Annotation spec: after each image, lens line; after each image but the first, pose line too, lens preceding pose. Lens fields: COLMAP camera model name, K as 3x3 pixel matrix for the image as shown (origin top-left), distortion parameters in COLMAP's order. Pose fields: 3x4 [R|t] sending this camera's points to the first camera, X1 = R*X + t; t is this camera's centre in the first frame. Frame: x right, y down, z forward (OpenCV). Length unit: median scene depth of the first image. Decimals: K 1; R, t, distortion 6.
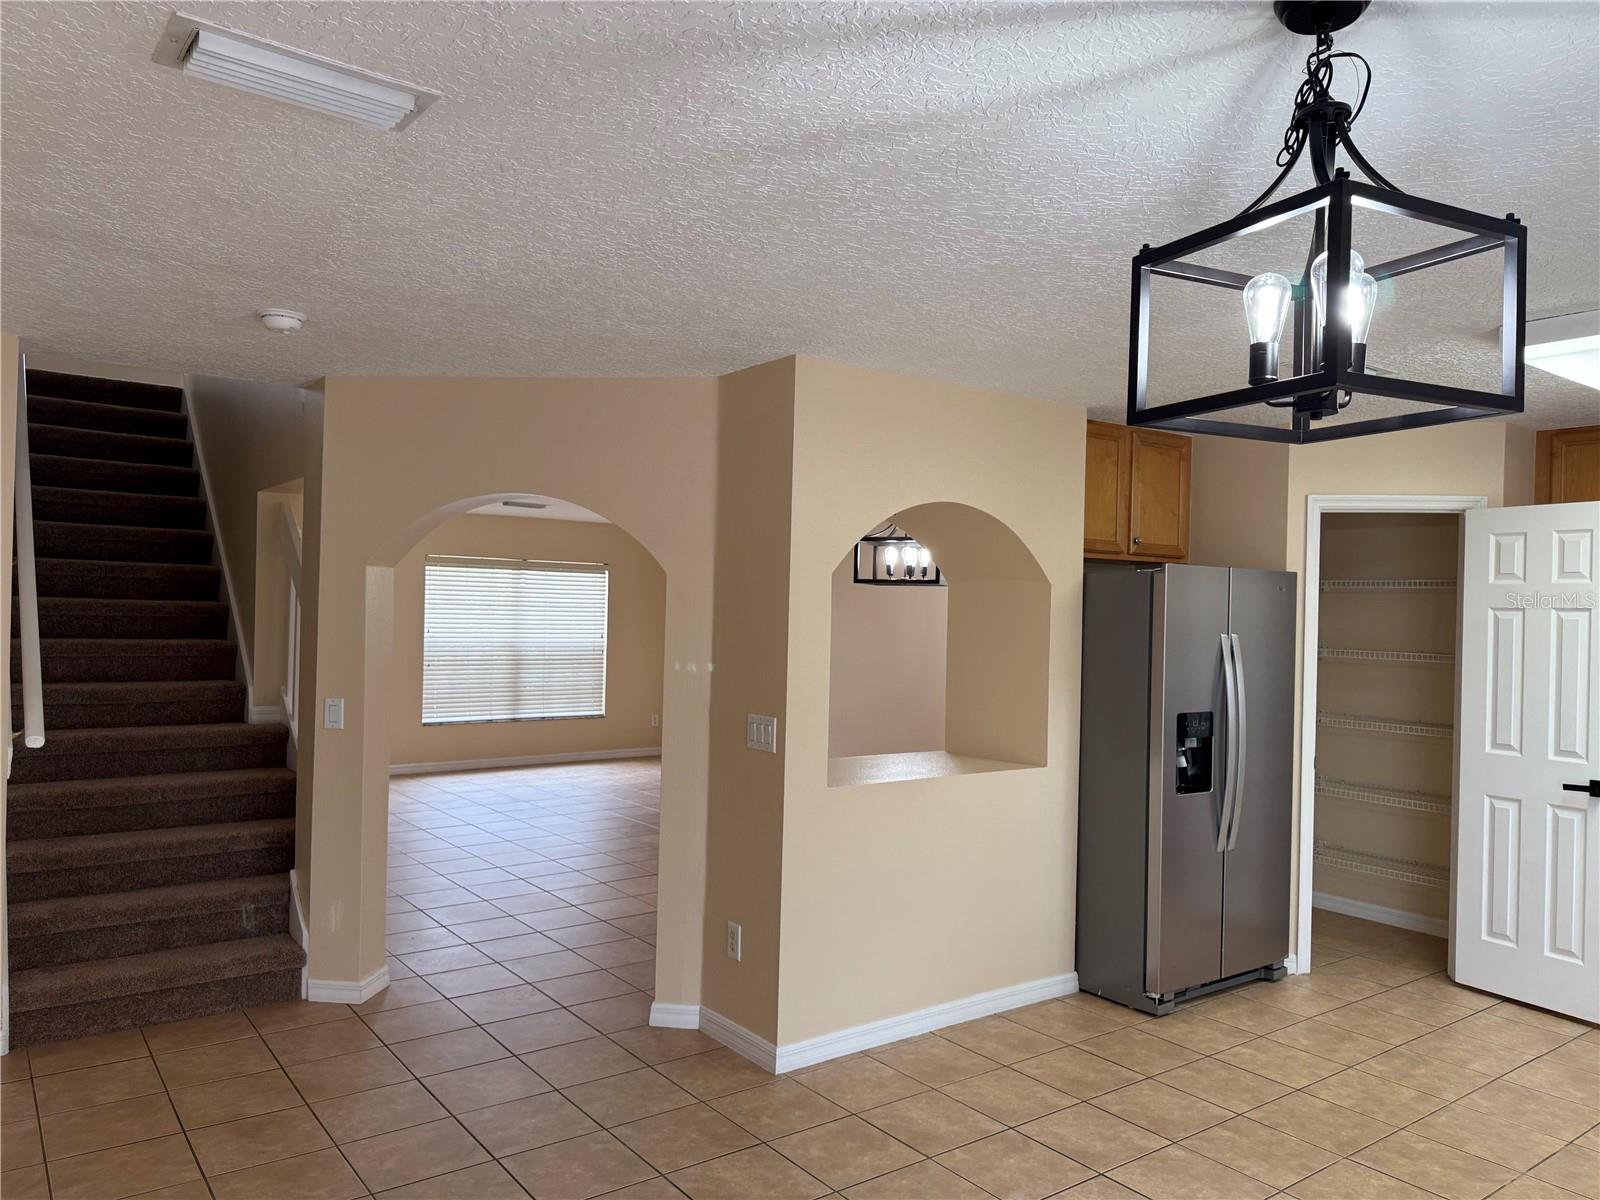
lens RADIAL K [[1121.6, 0, 794.5], [0, 1121.6, 596.4], [0, 0, 1]] dist [0.124176, -0.200011]
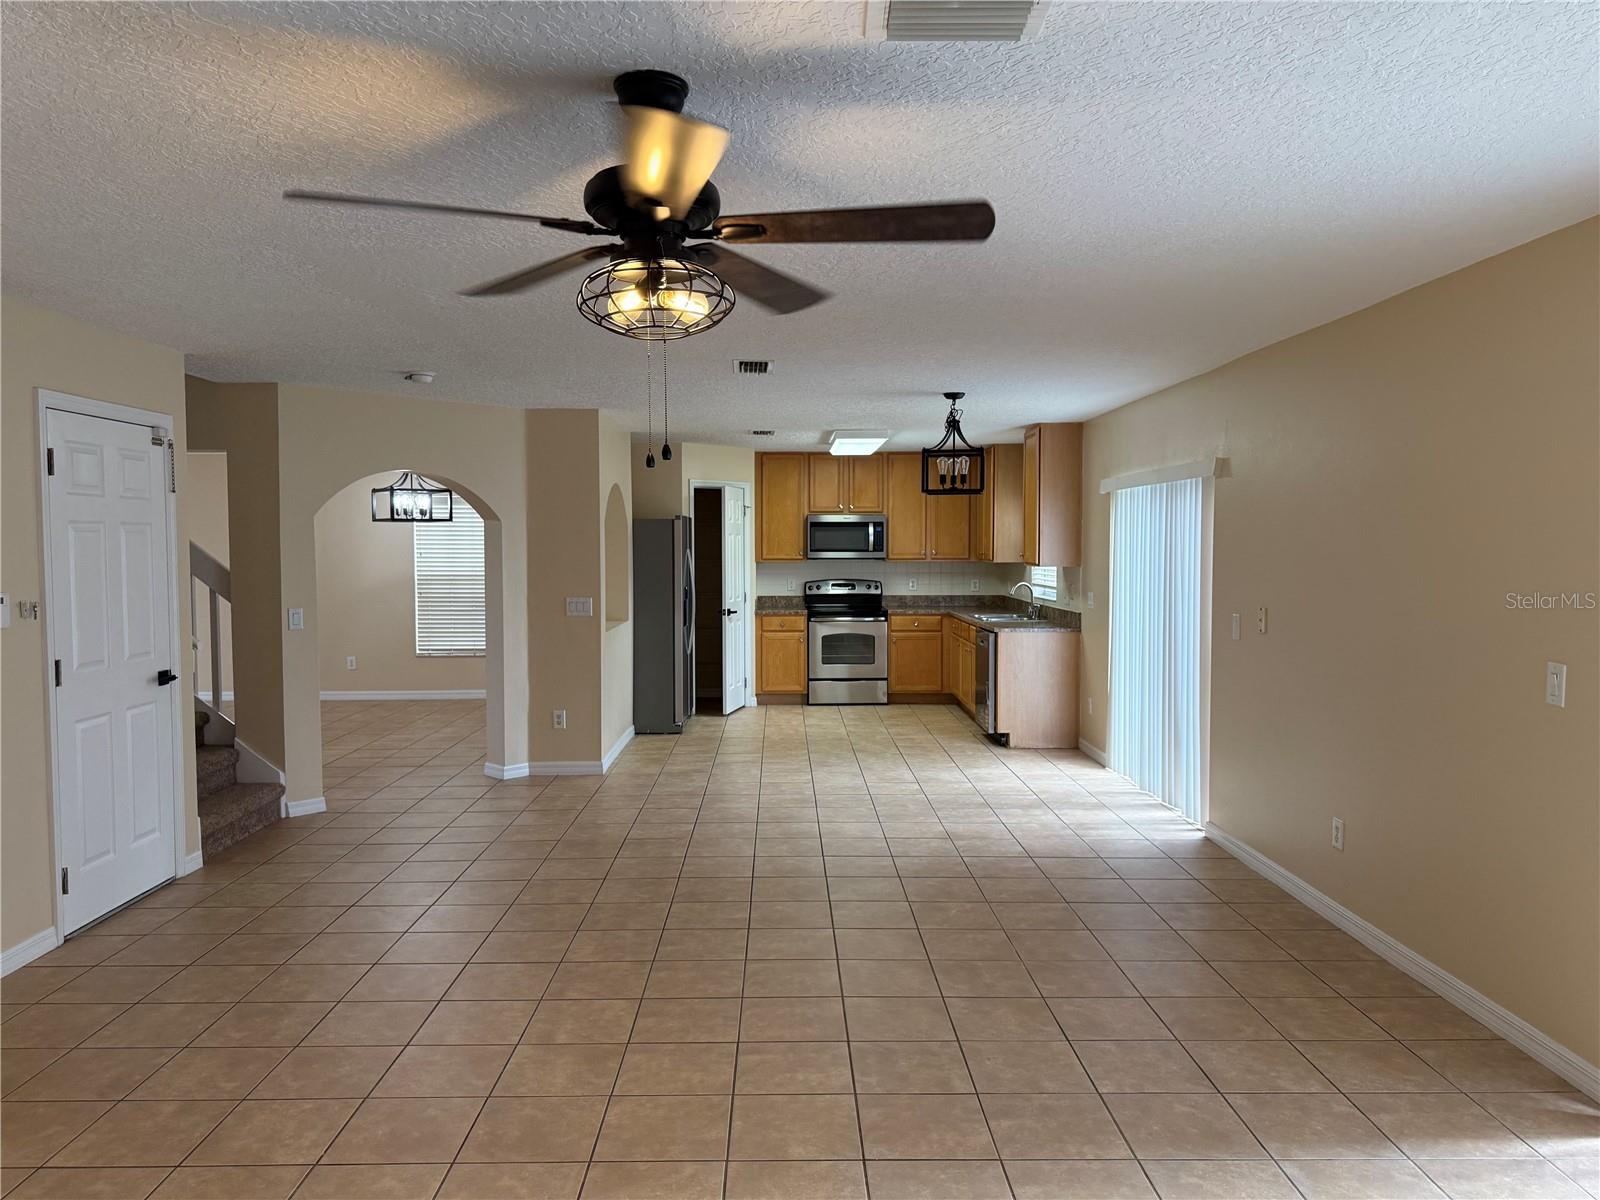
lens RADIAL K [[1120.3, 0, 797.1], [0, 1120.3, 602.5], [0, 0, 1]] dist [0.056690, -0.073645]
pose [[0.585640, -0.064122, 0.808031, -1.275504], [0.002328, 0.996995, 0.077430, -0.029517], [-0.810568, -0.043465, 0.584029, -0.379909]]
